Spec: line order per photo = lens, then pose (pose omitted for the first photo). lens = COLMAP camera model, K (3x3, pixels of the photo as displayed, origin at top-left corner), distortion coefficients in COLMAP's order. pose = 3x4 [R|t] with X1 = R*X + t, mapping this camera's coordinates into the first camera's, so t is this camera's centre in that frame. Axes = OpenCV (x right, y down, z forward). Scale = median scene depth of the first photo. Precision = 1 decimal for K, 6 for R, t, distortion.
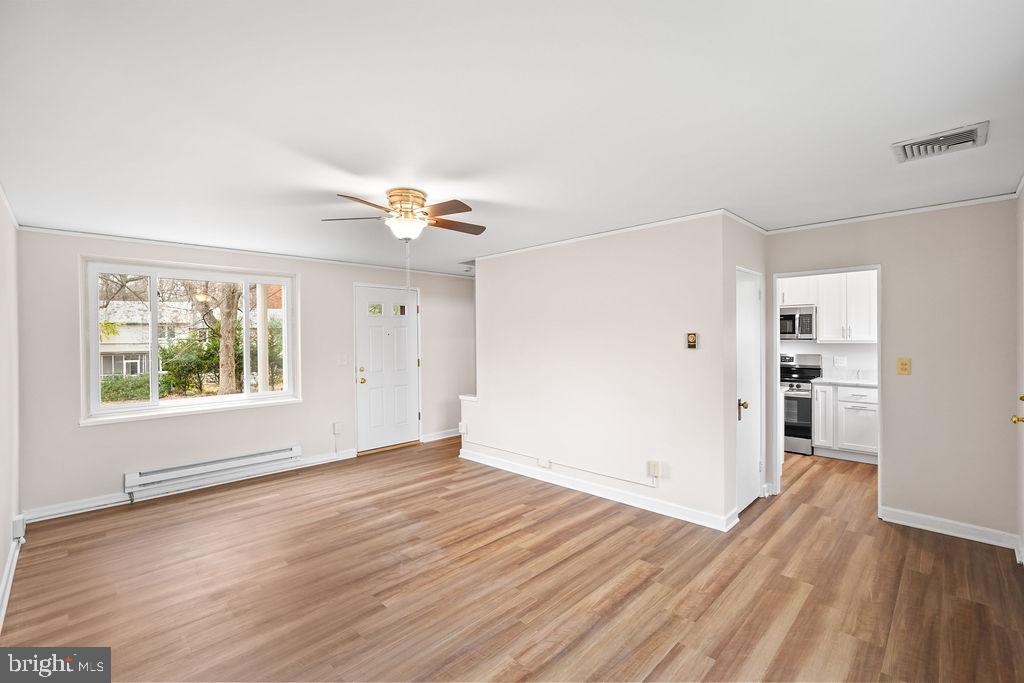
lens RADIAL K [[452.8, 0, 507.5], [0, 452.8, 337.6], [0, 0, 1]] dist [-0.017393, 0.007617]
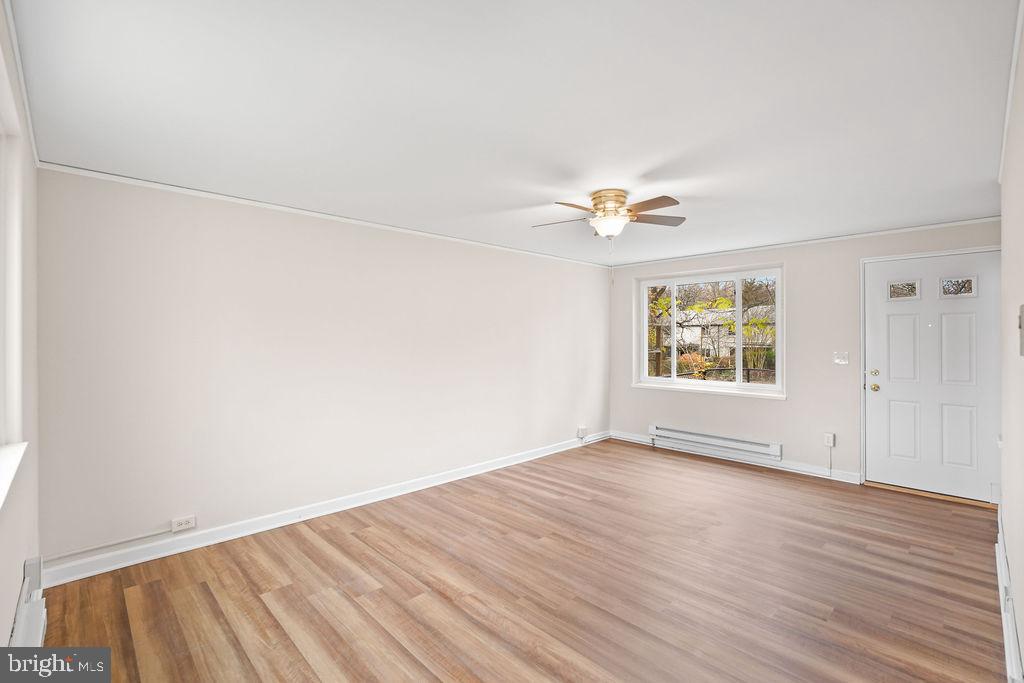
lens RADIAL K [[452.8, 0, 507.1], [0, 452.8, 335.0], [0, 0, 1]] dist [-0.017393, 0.007617]
pose [[-0.019508, 0.006607, -0.999788, 0.635165], [-0.001669, 0.999977, 0.006641, 0.005360], [0.999808, 0.001798, -0.019496, 0.585003]]
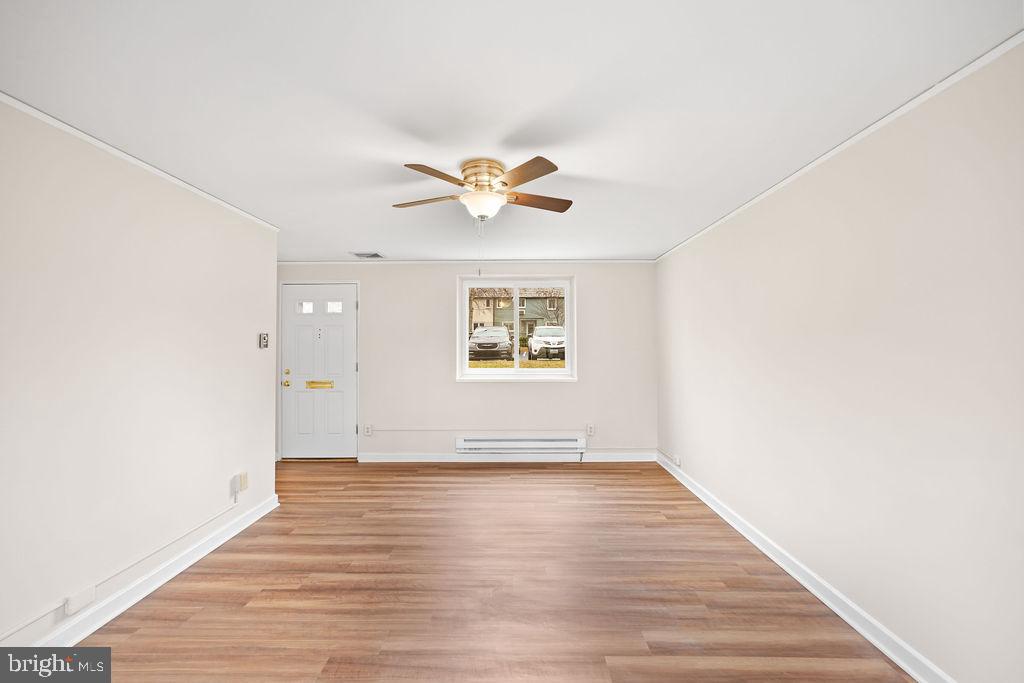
lens RADIAL K [[452.8, 0, 508.8], [0, 452.8, 335.8], [0, 0, 1]] dist [-0.017393, 0.007617]
pose [[-0.699845, 0.030648, 0.713637, -0.658881], [0.012600, 0.999453, -0.030566, 0.030114], [-0.714183, -0.012400, -0.699849, 1.182703]]
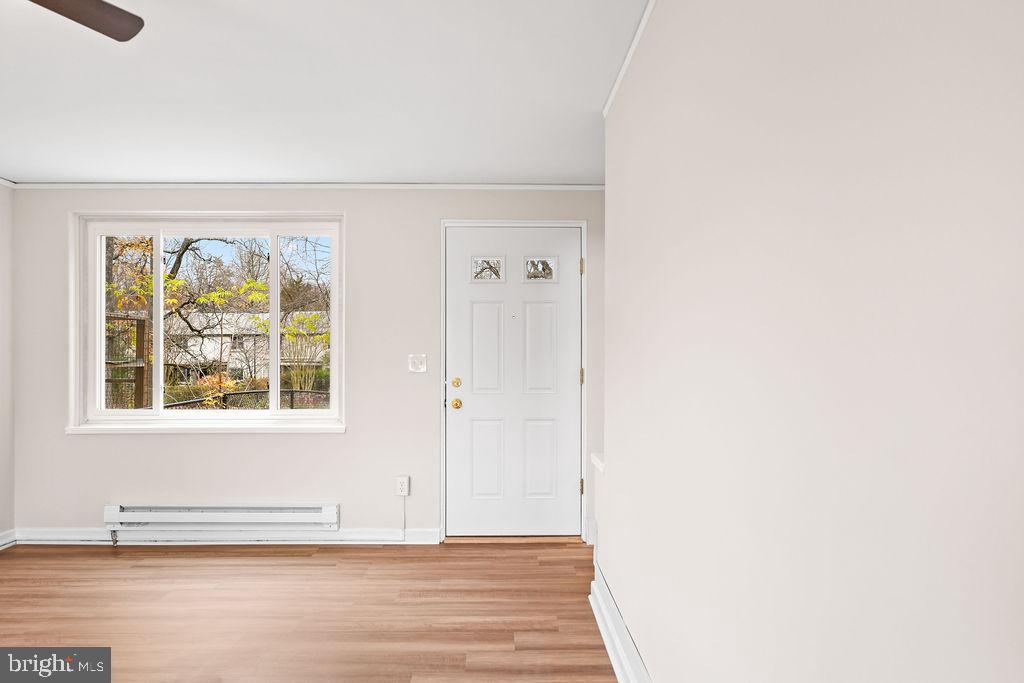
lens RADIAL K [[628.6, 0, 508.4], [0, 628.6, 353.4], [0, 0, 1]] dist [0.004289, -0.000235]
pose [[0.717669, 0.012429, -0.696273, 0.347775], [-0.010932, 0.999919, 0.006582, 0.043615], [0.696298, 0.002888, 0.717747, 0.739182]]
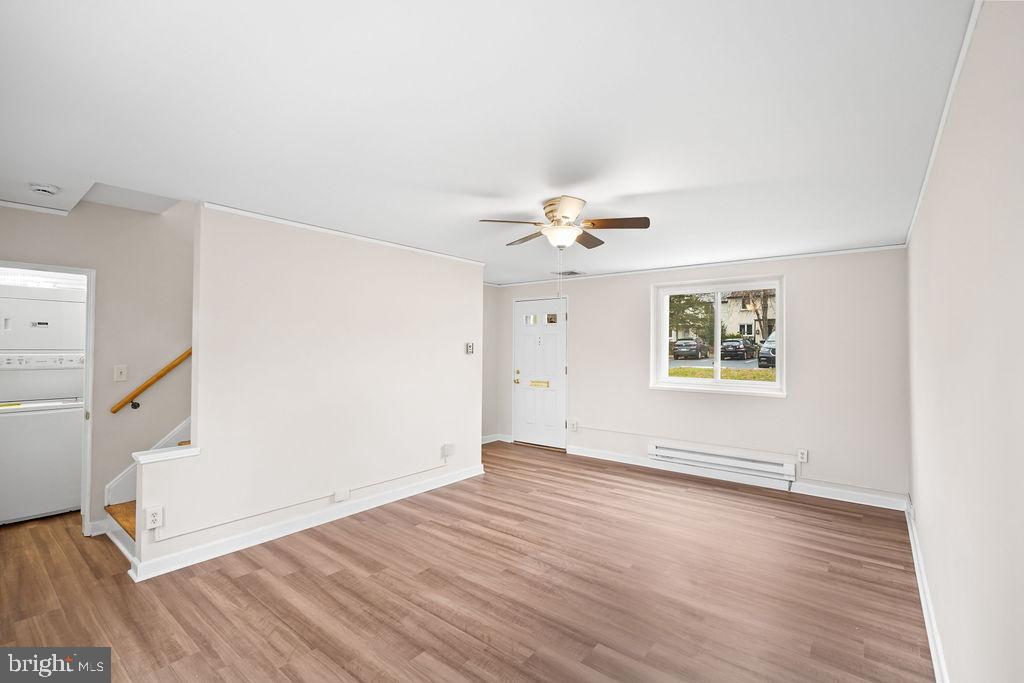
lens RADIAL K [[452.8, 0, 507.0], [0, 452.8, 344.9], [0, 0, 1]] dist [-0.017393, 0.007617]
pose [[-0.105144, 0.016905, 0.994313, -0.911457], [-0.003921, 0.999841, -0.017413, 0.015740], [-0.994449, -0.005730, -0.105061, 0.920717]]
